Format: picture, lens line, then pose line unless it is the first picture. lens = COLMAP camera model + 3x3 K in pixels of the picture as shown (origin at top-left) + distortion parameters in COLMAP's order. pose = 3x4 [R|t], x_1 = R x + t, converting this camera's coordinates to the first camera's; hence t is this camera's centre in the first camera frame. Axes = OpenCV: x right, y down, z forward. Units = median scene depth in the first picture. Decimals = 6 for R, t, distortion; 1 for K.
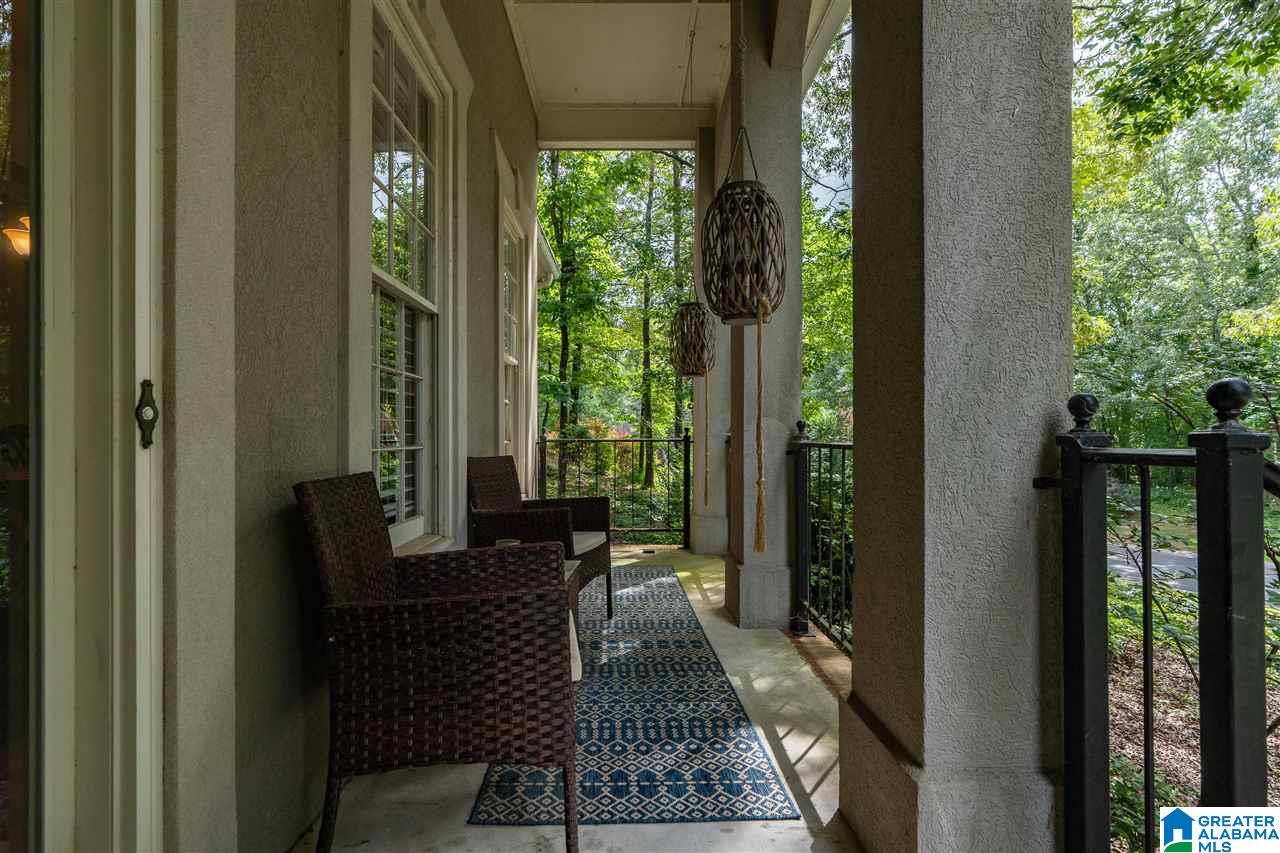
lens RADIAL K [[631.2, 0, 640.0], [0, 631.2, 426.5], [0, 0, 1]] dist [-0.002086, -0.000178]
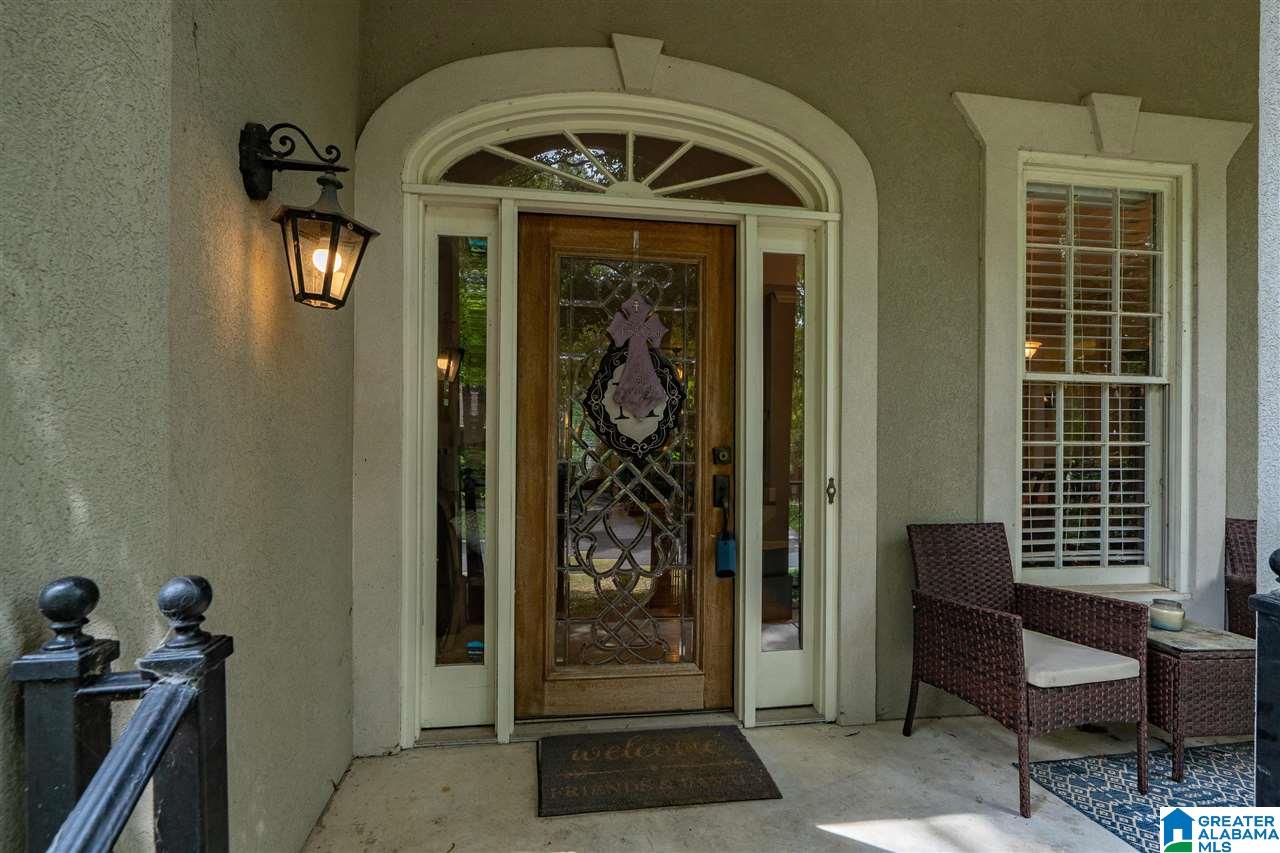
lens RADIAL K [[619.5, 0, 640.0], [0, 619.5, 426.5], [0, 0, 1]] dist [-0.000368, -0.000024]
pose [[0.154701, -0.019400, -0.987771, 1.287224], [0.001440, 0.999811, -0.019411, -0.186972], [0.987960, 0.001580, 0.154699, -0.143494]]
